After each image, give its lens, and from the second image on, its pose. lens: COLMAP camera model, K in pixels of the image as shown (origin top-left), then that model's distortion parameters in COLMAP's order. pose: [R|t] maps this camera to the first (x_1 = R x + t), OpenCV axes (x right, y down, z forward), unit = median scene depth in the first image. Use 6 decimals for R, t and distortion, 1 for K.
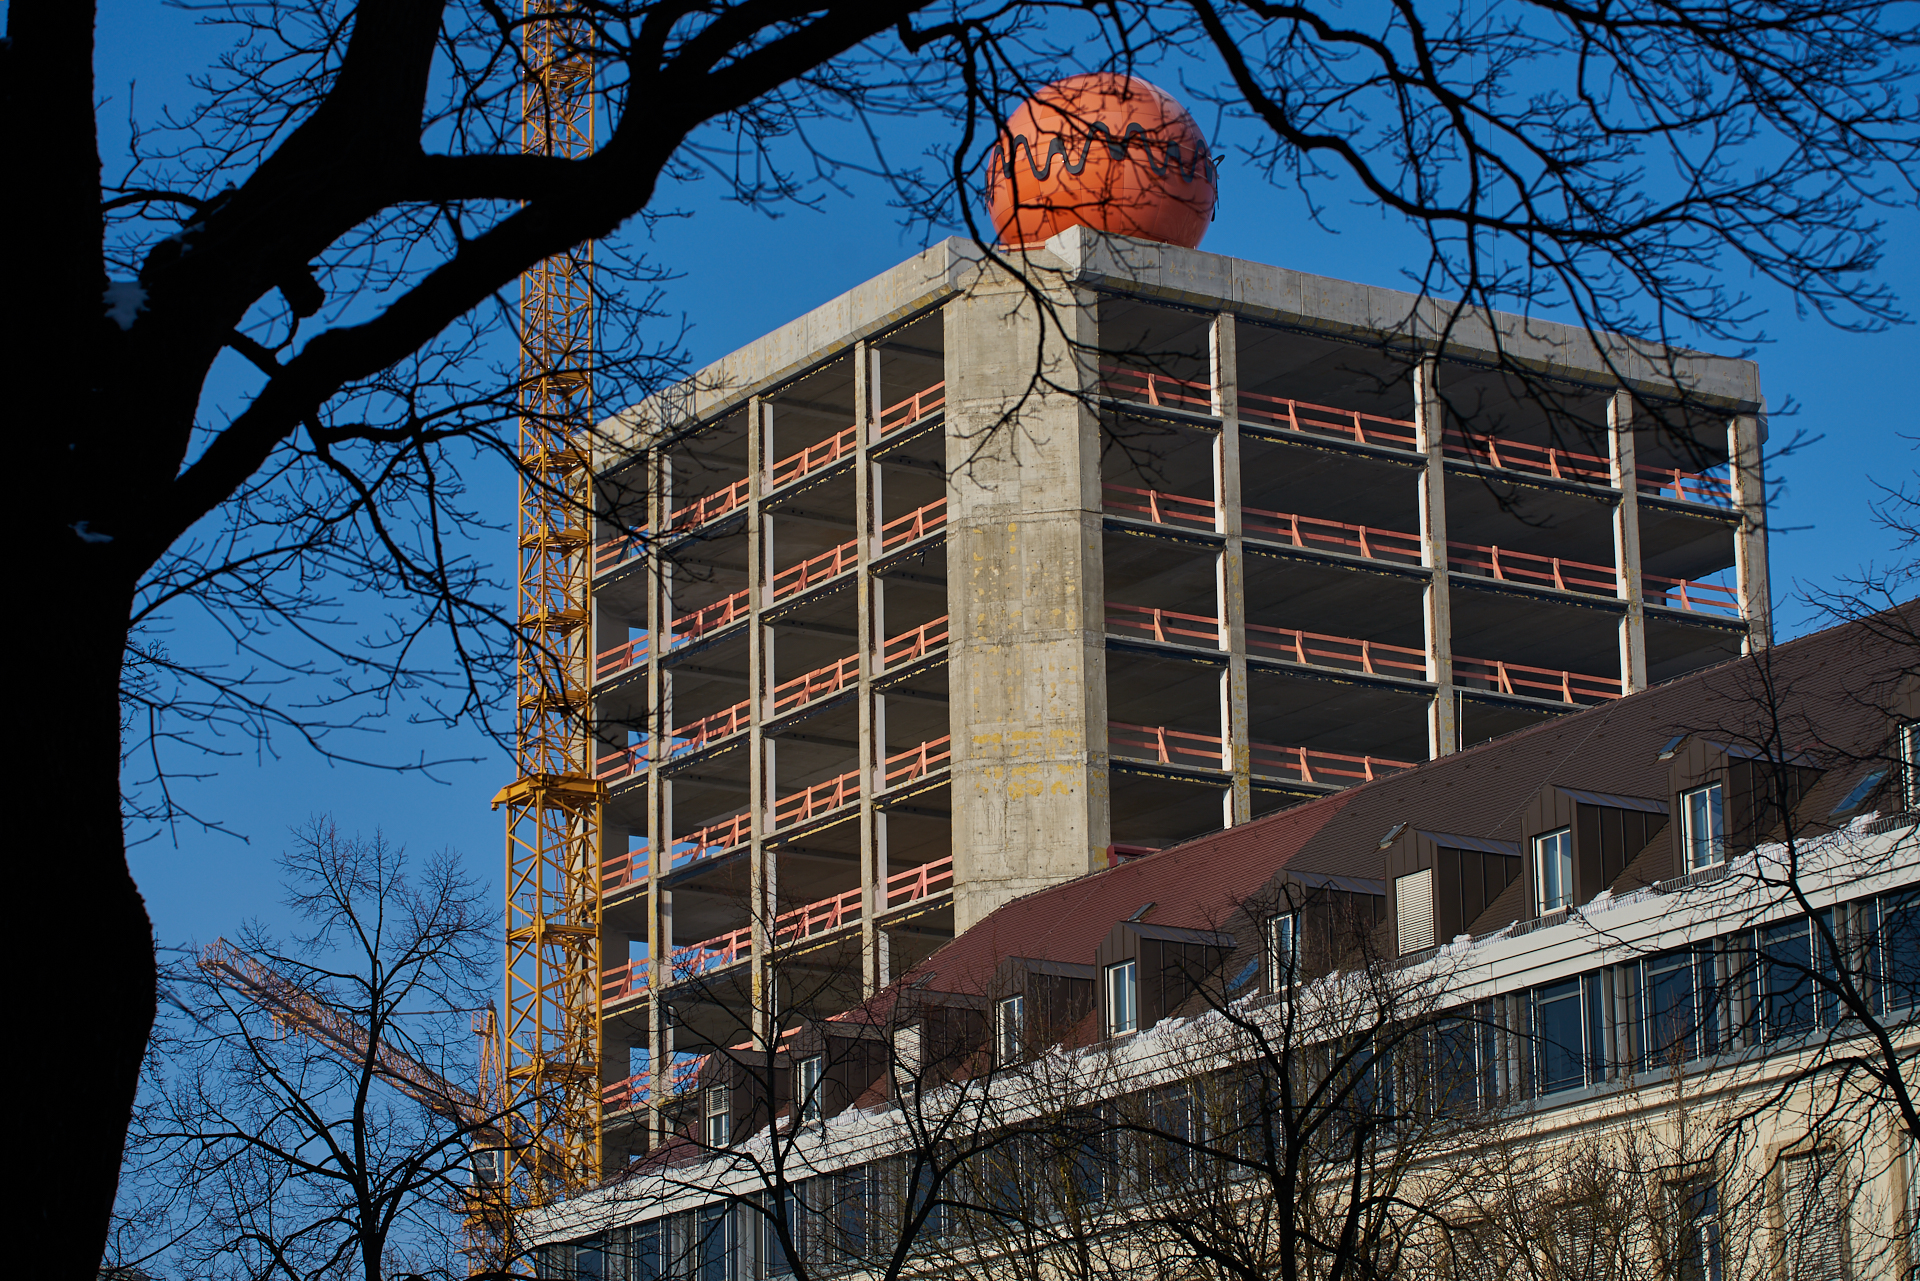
lens RADIAL K [[5063.2, 0, 959.8], [0, 5063.2, 642.1], [0, 0, 1]] dist [-0.096247, -0.718350]
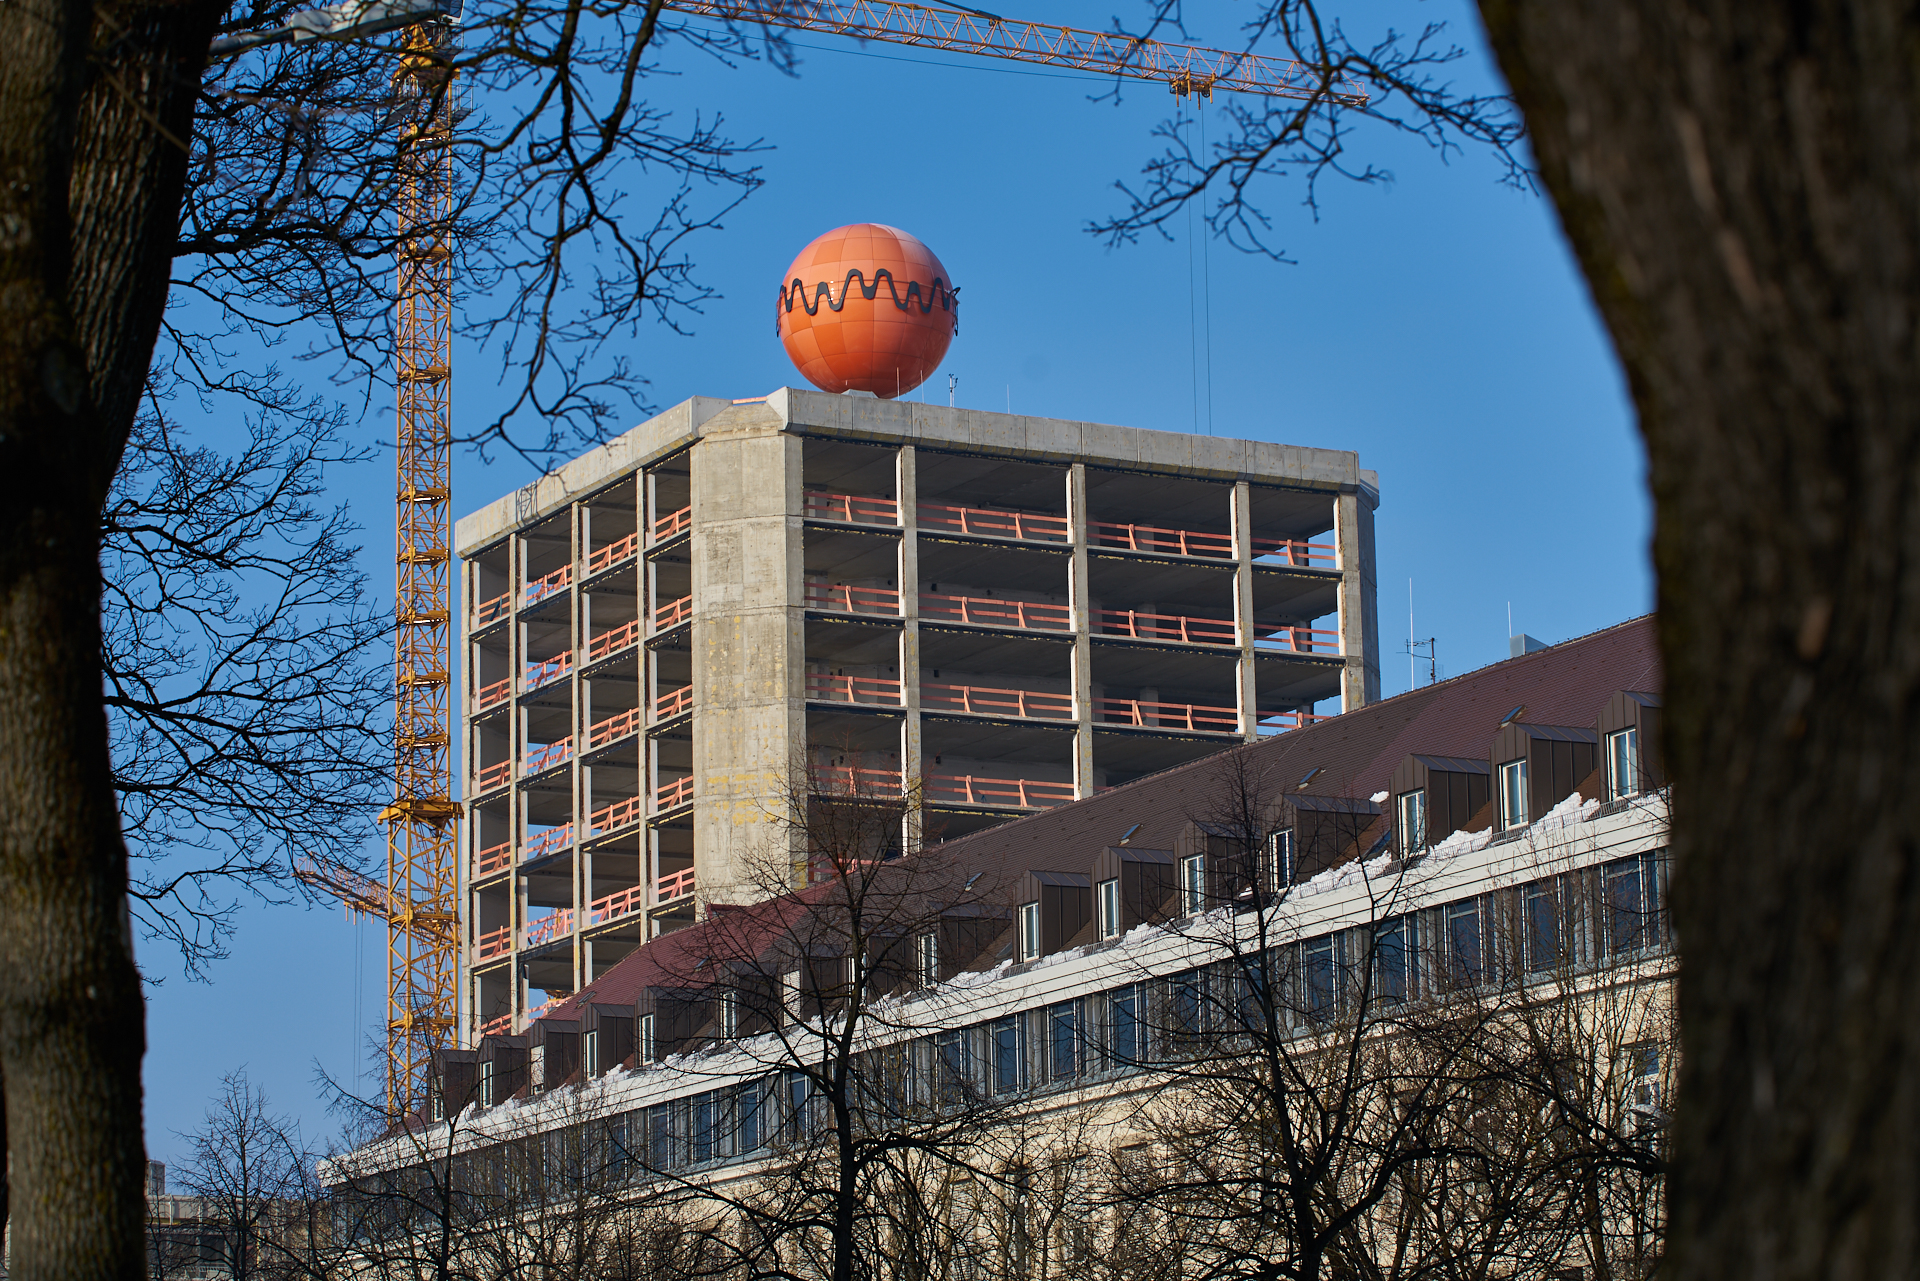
lens RADIAL K [[5131.9, 0, 959.8], [0, 5131.9, 672.2], [0, 0, 1]] dist [-0.121801, -0.375600]
pose [[0.997086, -0.017666, -0.074210, 0.163470], [0.022191, 0.997916, 0.060596, -0.086493], [0.072985, -0.062066, 0.995400, -0.331454]]
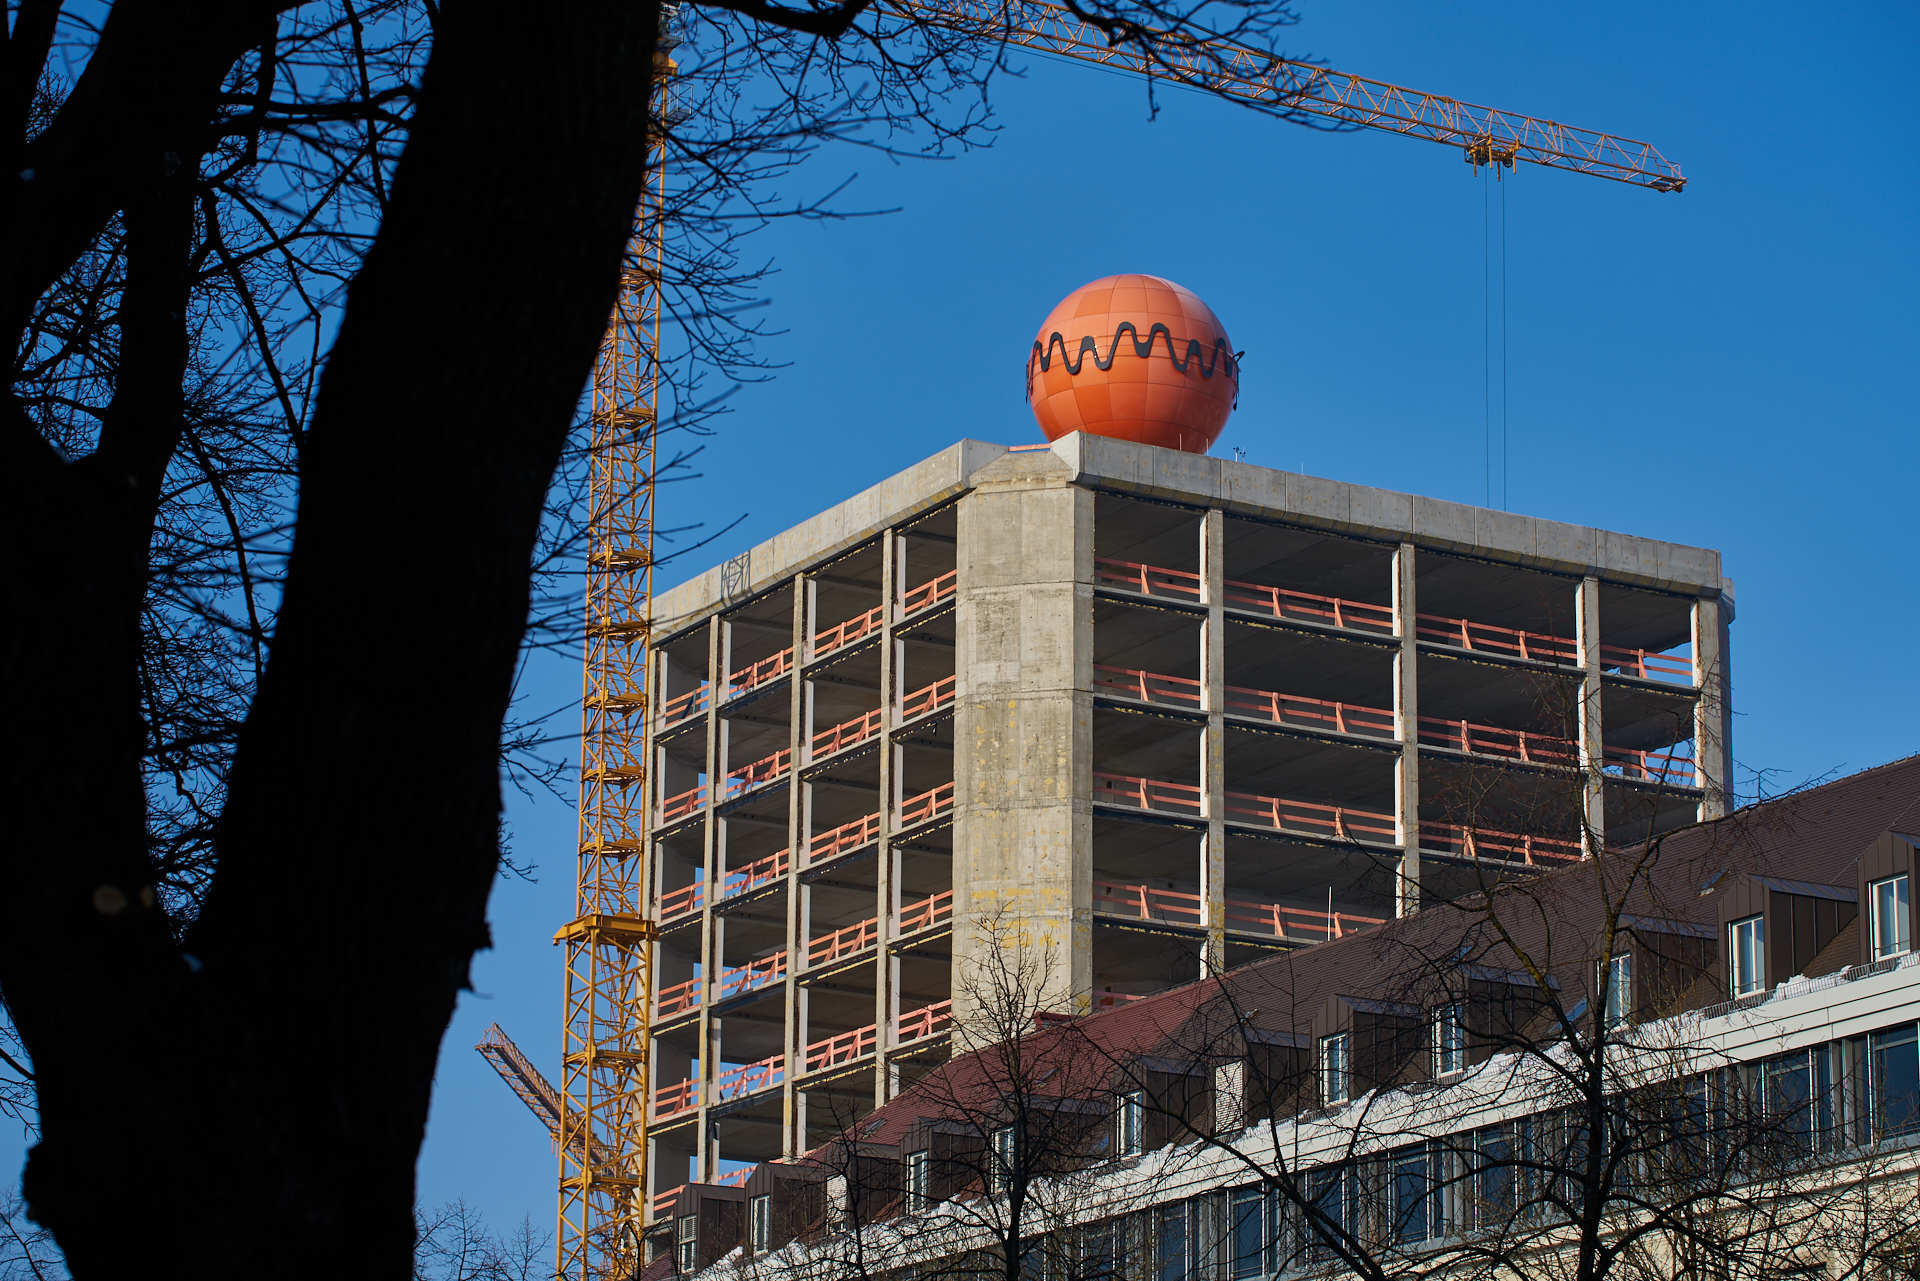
lens RADIAL K [[5062.1, 0, 913.7], [0, 5062.1, 637.8], [0, 0, 1]] dist [-0.148030, -0.410169]
pose [[0.997817, 0.013974, -0.064545, 0.058382], [-0.014618, 0.999848, -0.009509, -0.025432], [0.064402, 0.010432, 0.997870, -0.106785]]
